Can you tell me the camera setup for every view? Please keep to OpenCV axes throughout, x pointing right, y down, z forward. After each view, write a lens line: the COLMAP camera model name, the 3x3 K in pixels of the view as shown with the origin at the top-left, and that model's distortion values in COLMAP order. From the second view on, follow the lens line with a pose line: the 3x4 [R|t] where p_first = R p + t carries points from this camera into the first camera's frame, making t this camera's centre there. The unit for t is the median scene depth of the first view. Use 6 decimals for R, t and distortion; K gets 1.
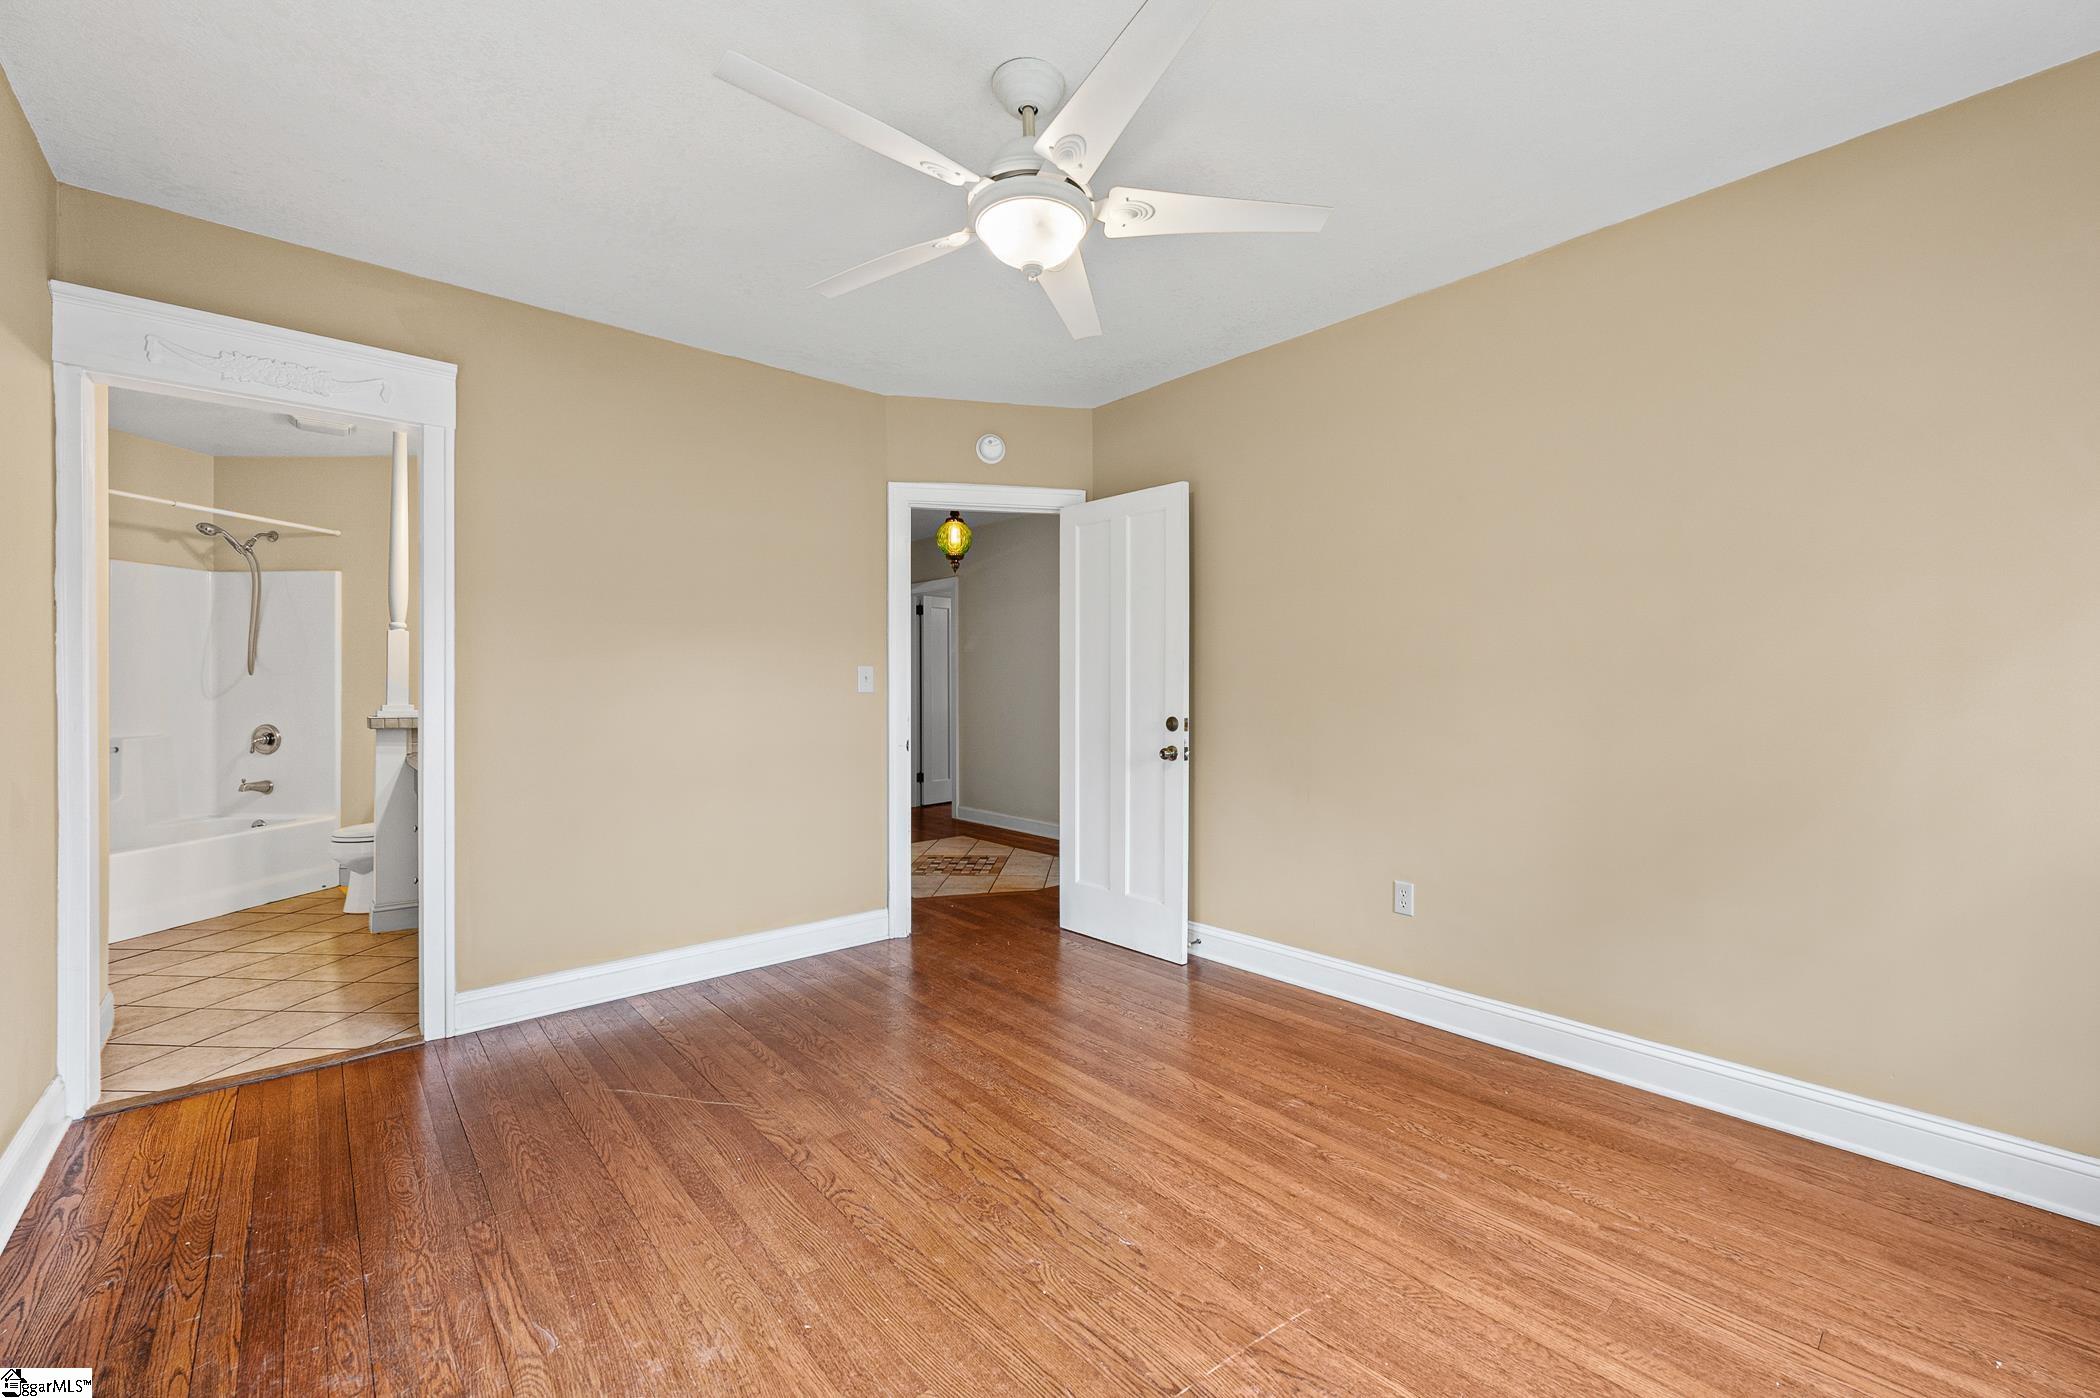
lens RADIAL K [[843.1, 0, 1081.5], [0, 843.1, 687.7], [0, 0, 1]] dist [0.002608, 0.000162]
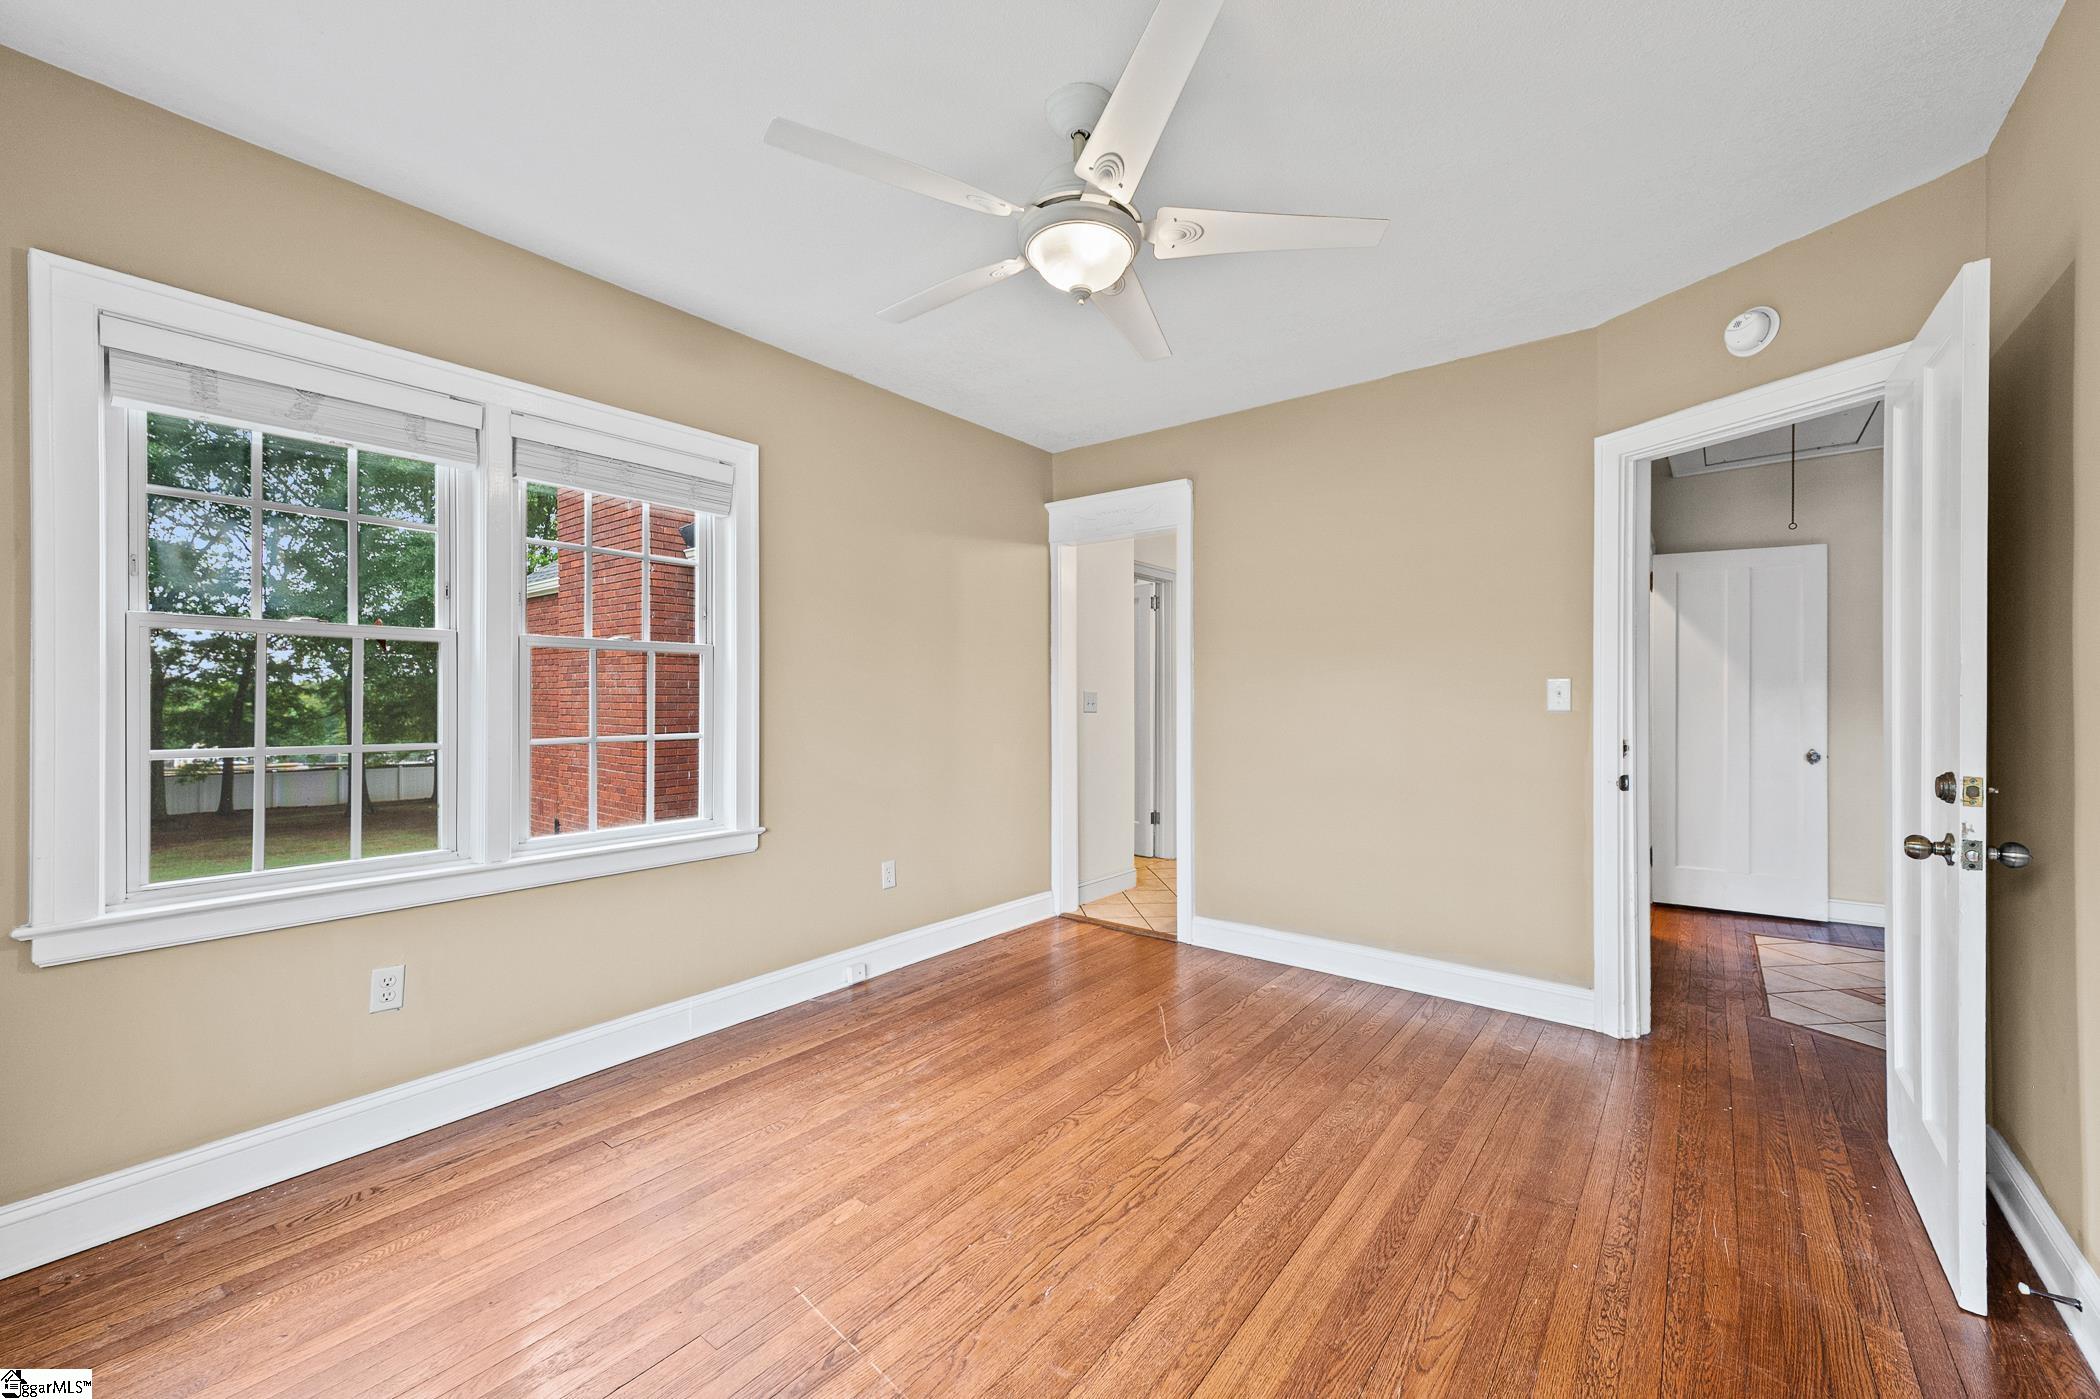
lens RADIAL K [[834.6, 0, 1061.2], [0, 834.6, 694.0], [0, 0, 1]] dist [0.011118, 0.000082]
pose [[0.169676, -0.003687, -0.985493, 0.720856], [-0.005142, 0.999976, -0.004627, -0.007213], [0.985486, 0.005852, 0.169653, 0.621979]]
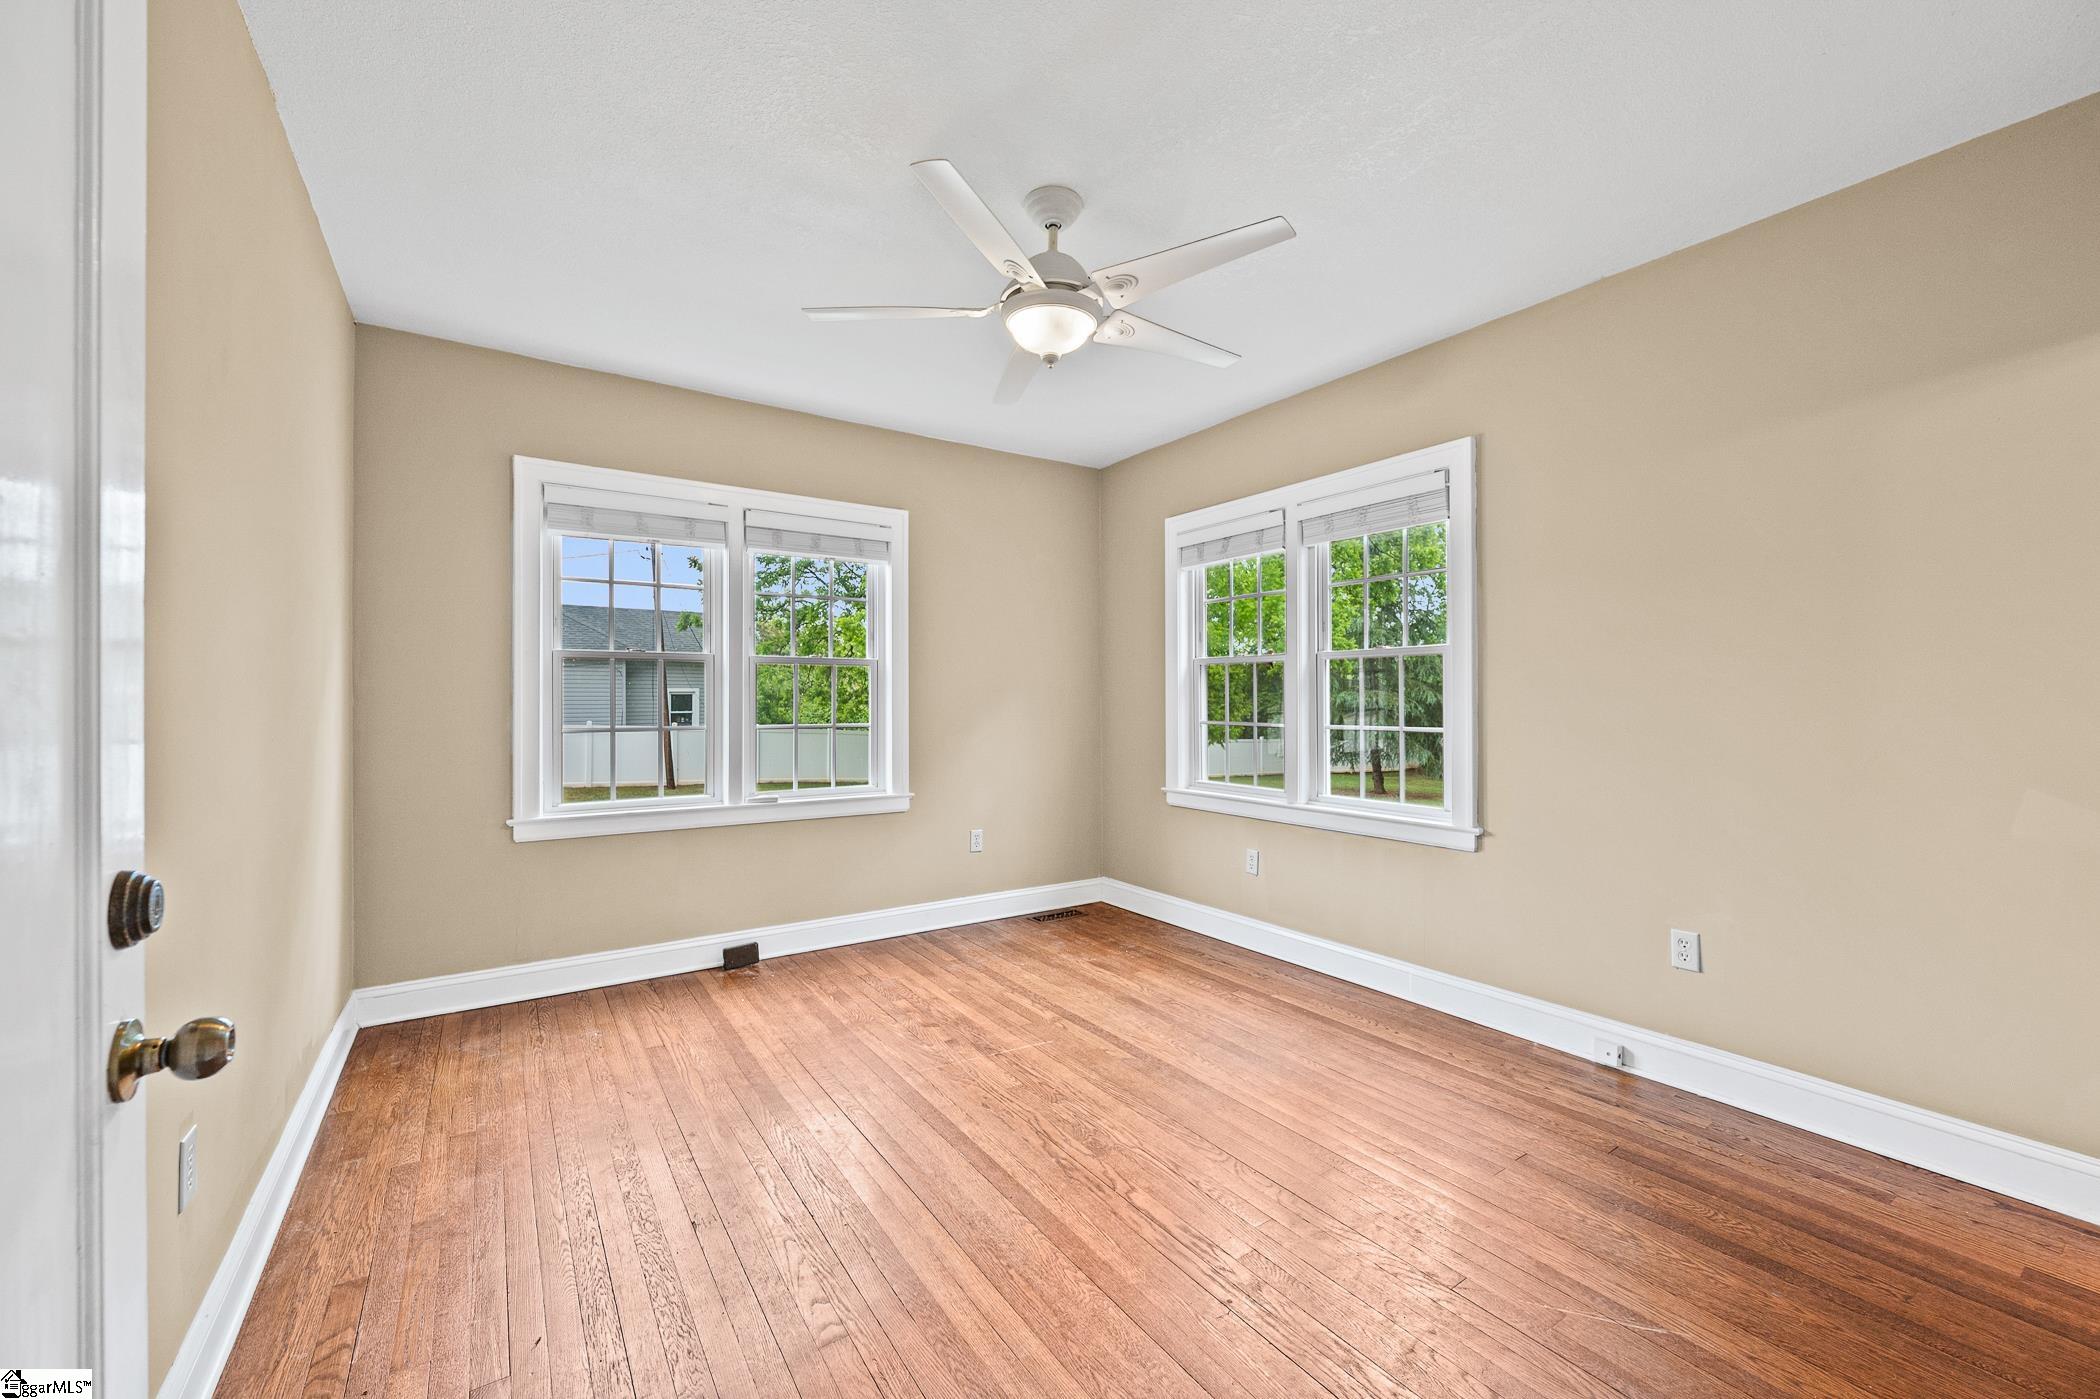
lens RADIAL K [[843.1, 0, 1081.5], [0, 843.1, 688.2], [0, 0, 1]] dist [0.002608, 0.000162]
pose [[-0.991402, 0.004495, 0.130771, -0.200142], [0.003601, 0.999968, -0.007076, -0.007668], [-0.130798, -0.006544, -0.991387, 1.701043]]
